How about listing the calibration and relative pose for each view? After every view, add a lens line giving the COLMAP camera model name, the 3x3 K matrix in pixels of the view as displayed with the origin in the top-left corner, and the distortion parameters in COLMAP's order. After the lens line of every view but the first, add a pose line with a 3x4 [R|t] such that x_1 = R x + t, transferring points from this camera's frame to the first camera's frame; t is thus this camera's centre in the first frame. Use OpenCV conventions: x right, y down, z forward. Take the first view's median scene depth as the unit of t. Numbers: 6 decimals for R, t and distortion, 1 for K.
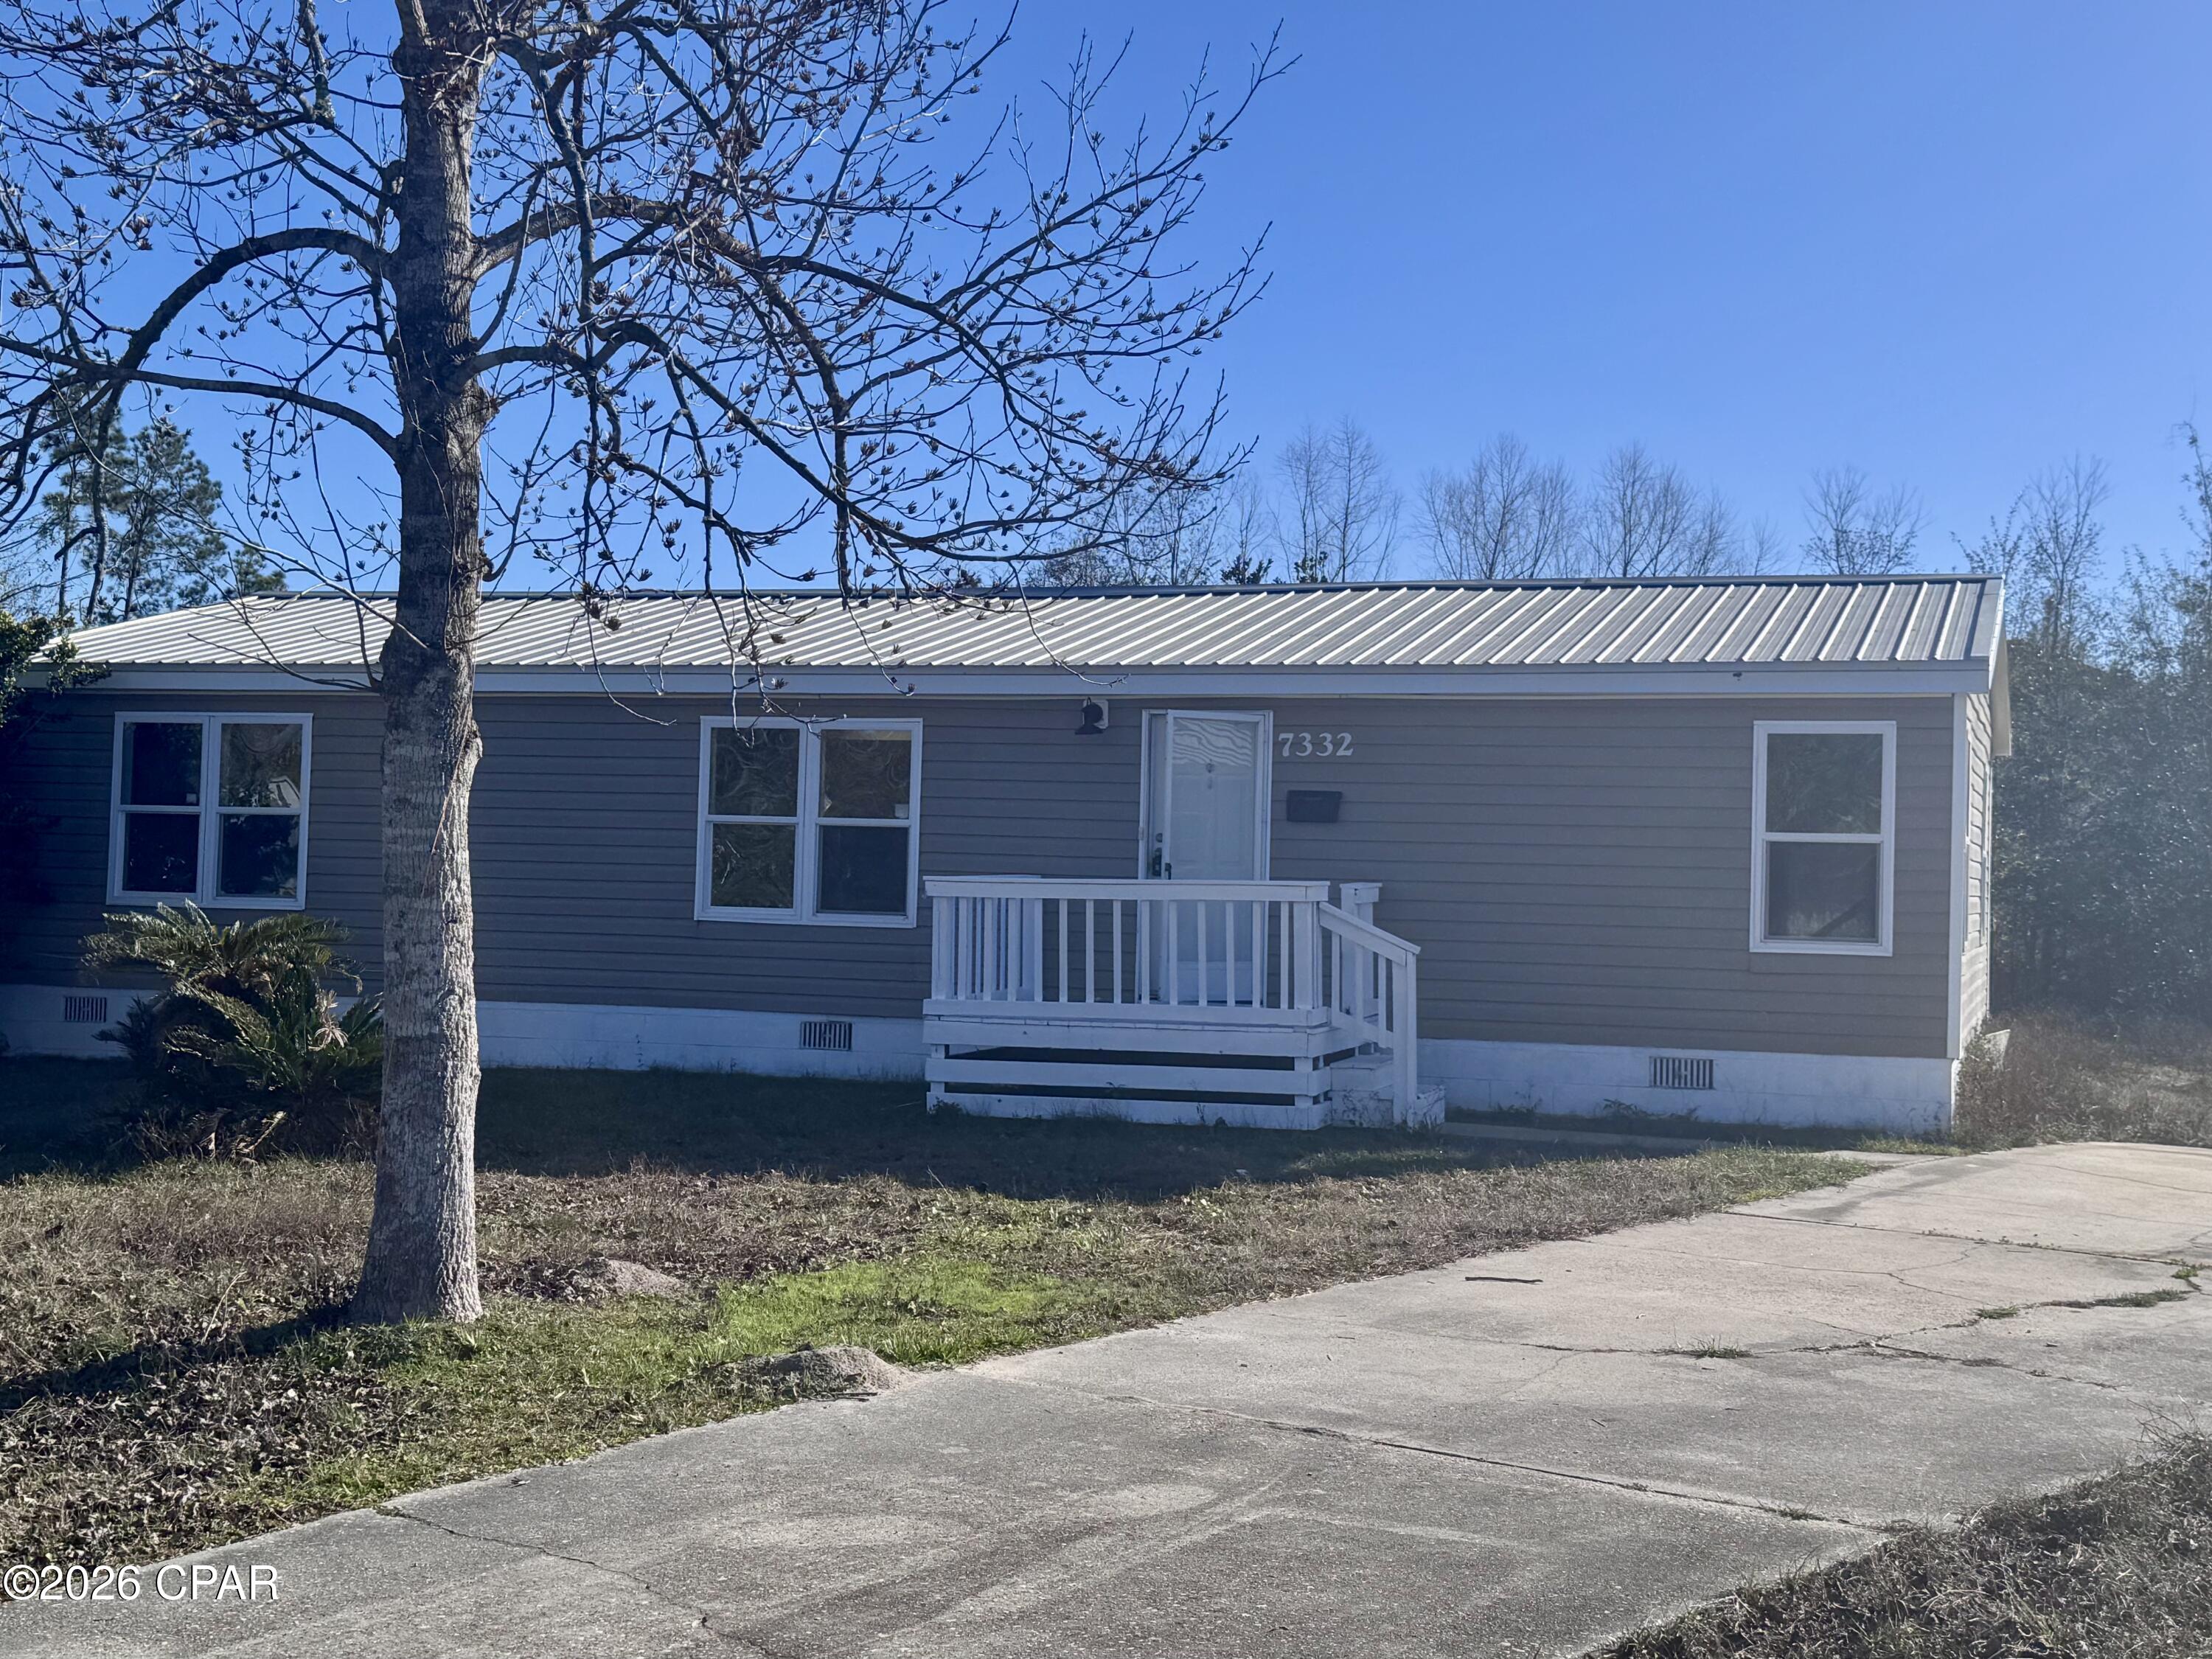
lens RADIAL K [[2855.8, 0, 1112.0], [0, 2855.8, 816.7], [0, 0, 1]] dist [0.126180, 0.000000]
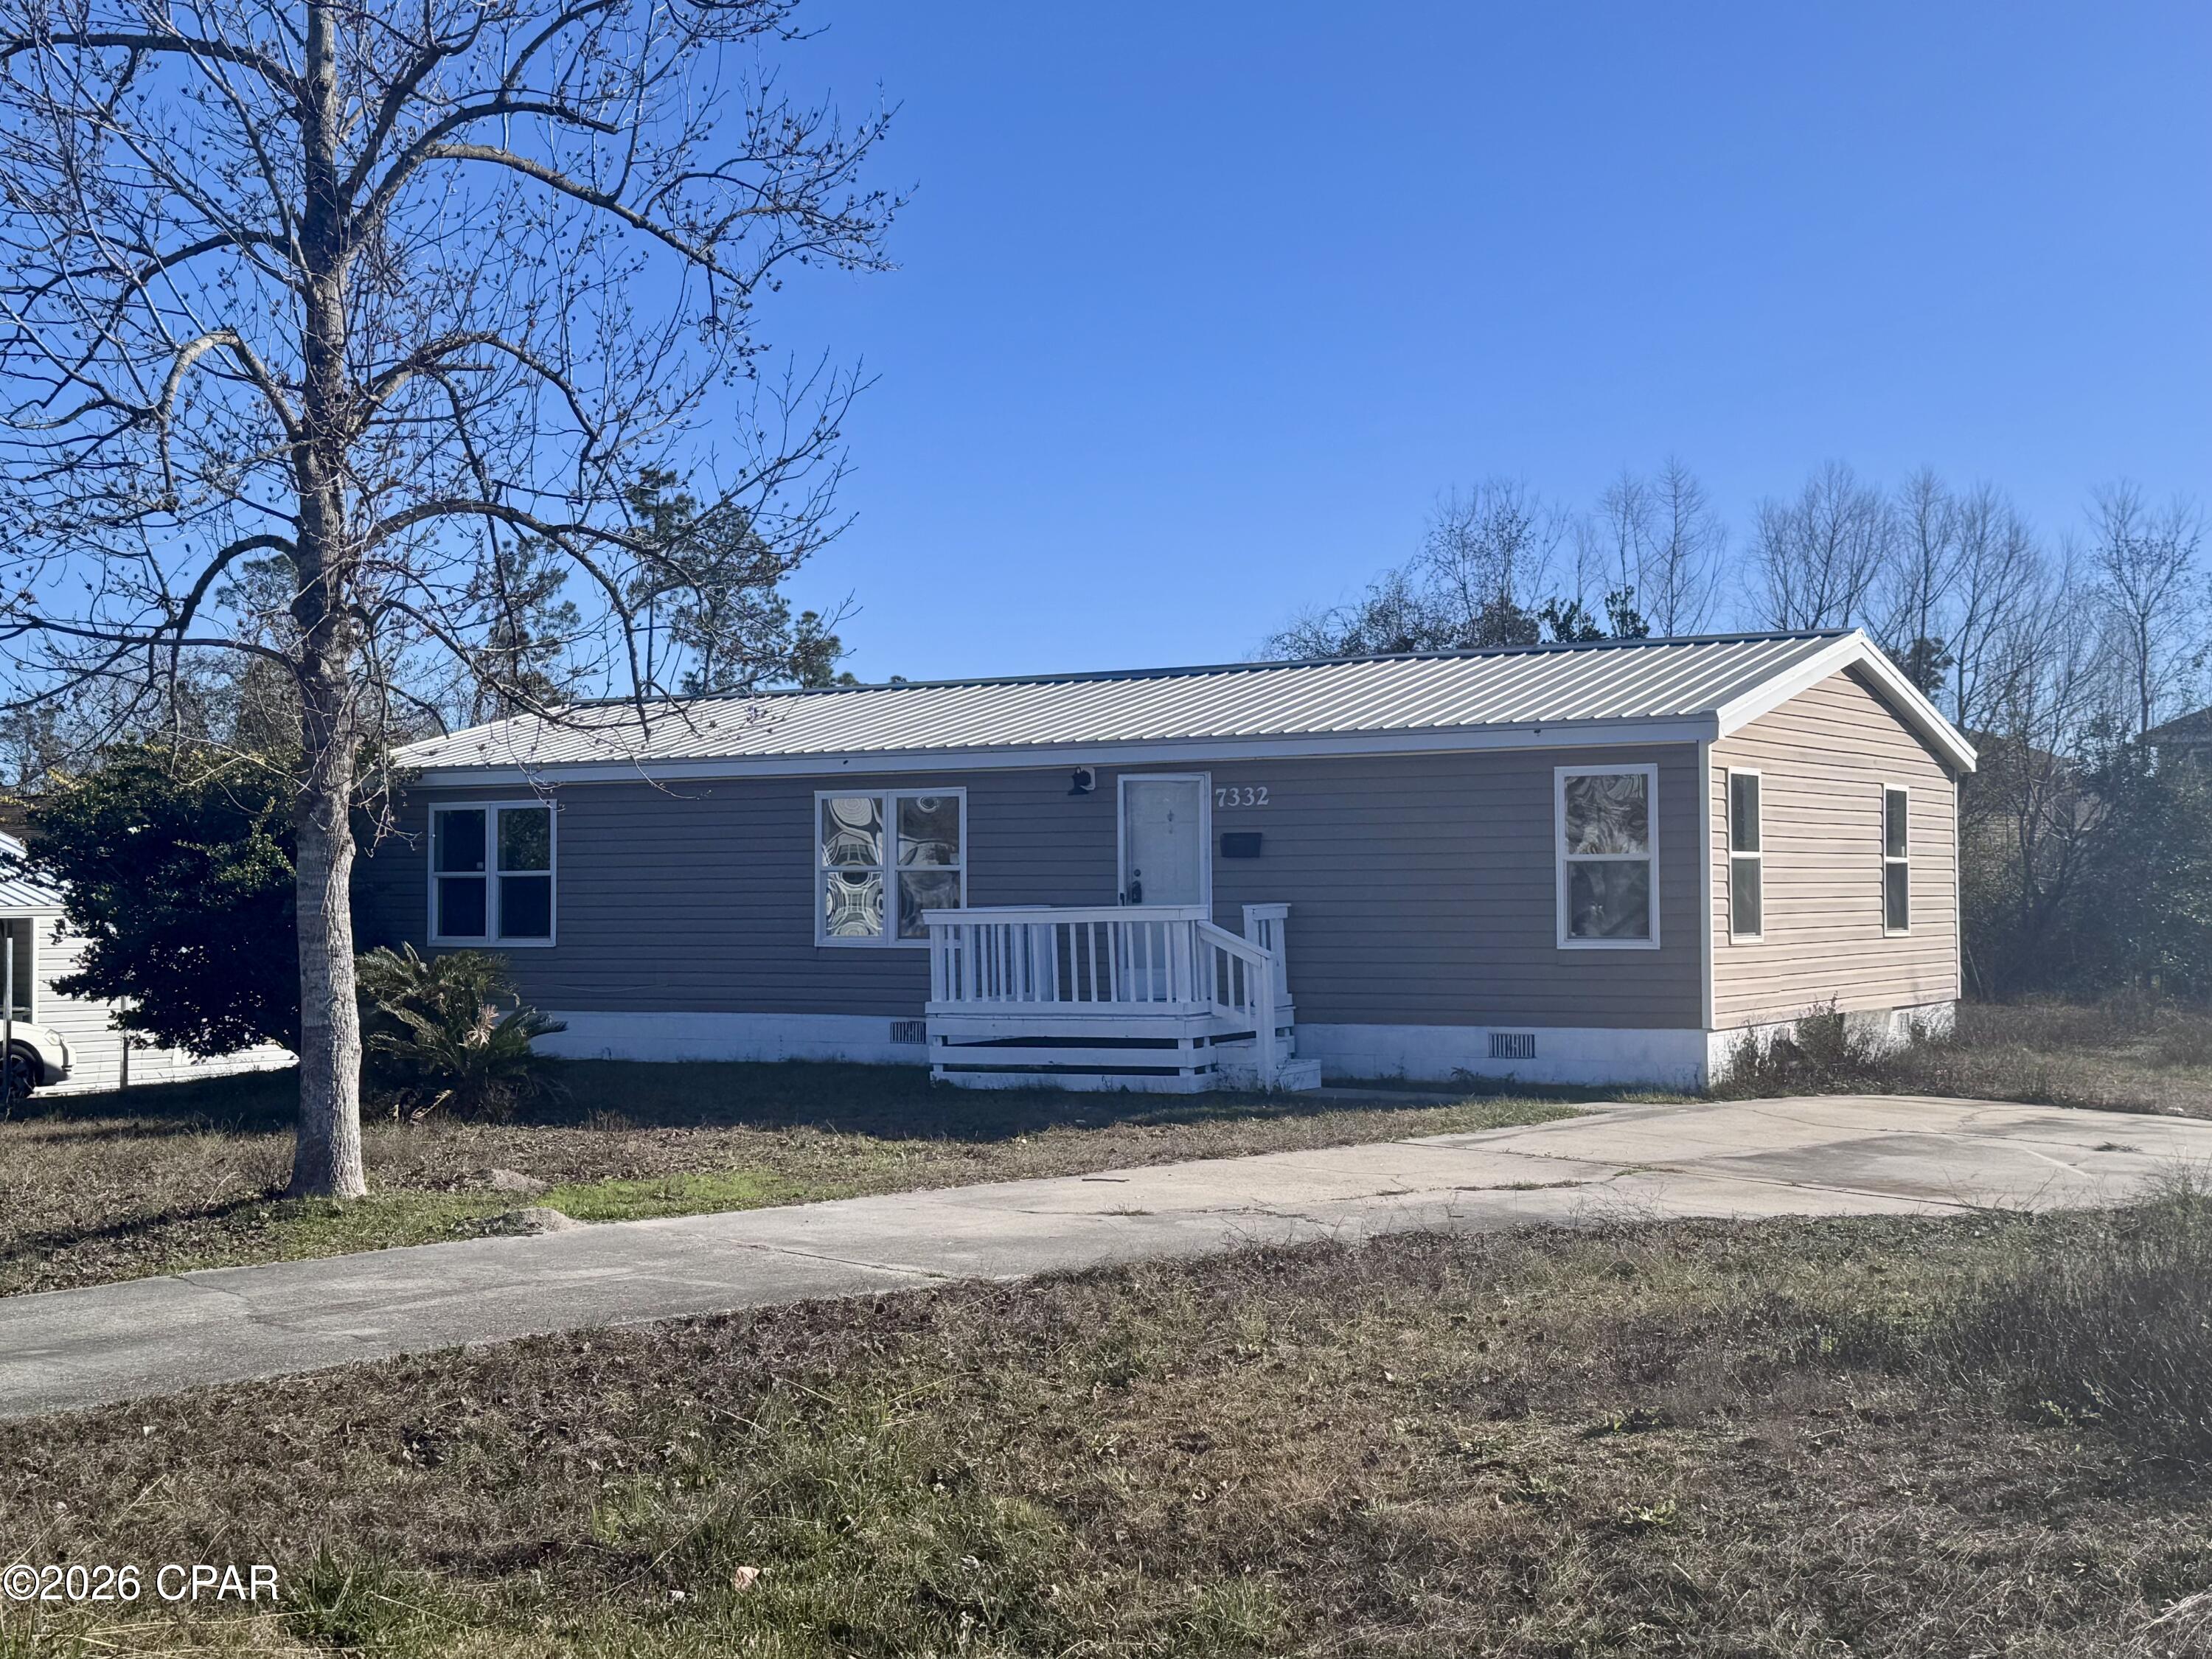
lens RADIAL K [[2855.8, 0, 1100.9], [0, 2855.8, 846.0], [0, 0, 1]] dist [0.126180, 0.000000]
pose [[0.974992, -0.035784, -0.219339, 0.300090], [0.036698, 0.999326, 0.000089, -0.005790], [0.219189, -0.008136, 0.975649, -0.273838]]
